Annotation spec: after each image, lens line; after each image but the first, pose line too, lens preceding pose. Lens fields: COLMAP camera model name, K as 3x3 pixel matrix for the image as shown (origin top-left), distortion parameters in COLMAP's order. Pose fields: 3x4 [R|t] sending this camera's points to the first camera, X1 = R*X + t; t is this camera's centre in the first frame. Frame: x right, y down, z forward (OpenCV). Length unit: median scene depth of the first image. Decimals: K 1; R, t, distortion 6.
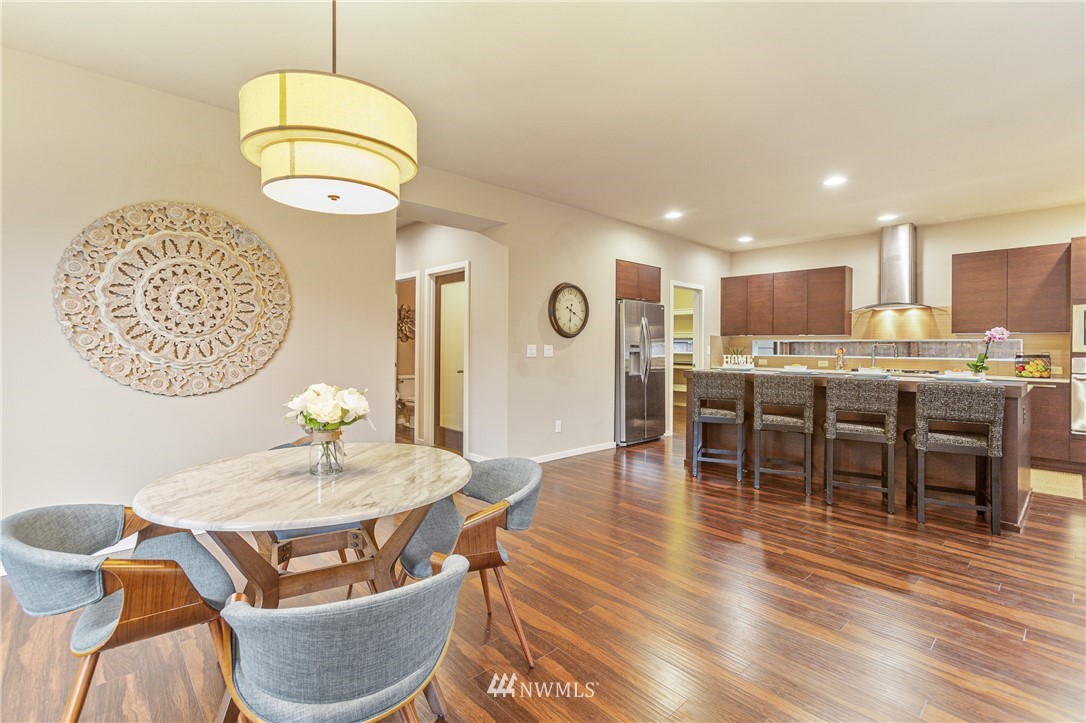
lens RADIAL K [[501.0, 0, 540.1], [0, 501.0, 352.2], [0, 0, 1]] dist [-0.006923, 0.003508]
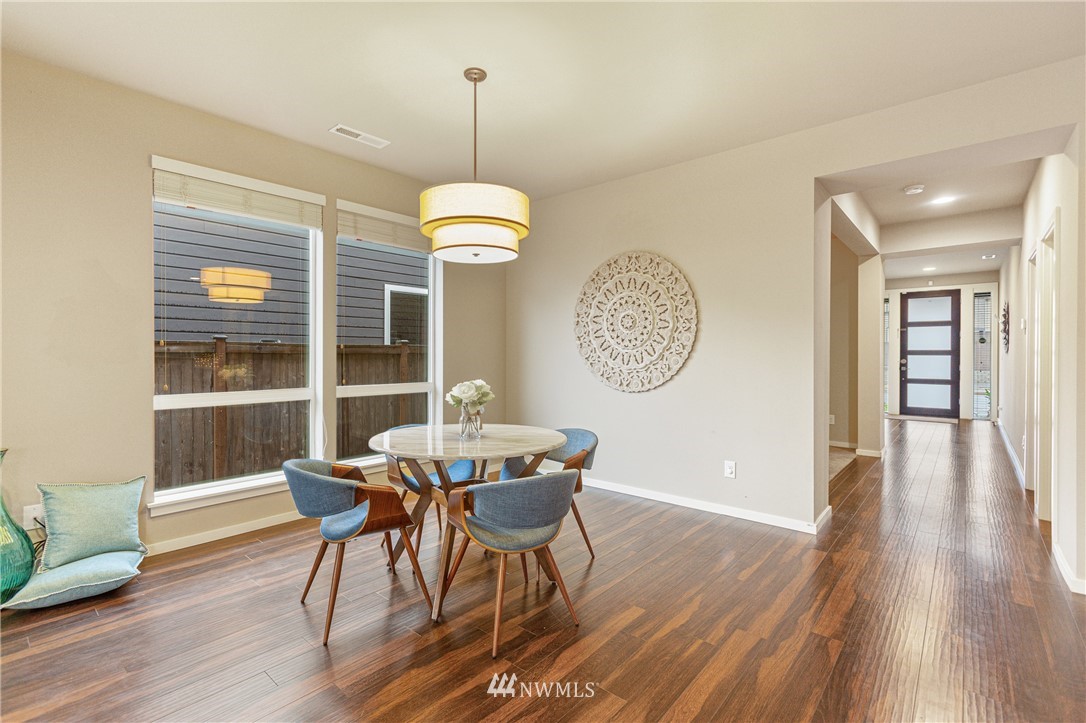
lens RADIAL K [[501.0, 0, 525.1], [0, 501.0, 357.9], [0, 0, 1]] dist [-0.006923, 0.003508]
pose [[0.099982, 0.000829, -0.994989, 0.634606], [-0.014029, 0.999901, -0.000577, -0.001754], [0.994890, 0.014017, 0.099984, 0.580330]]
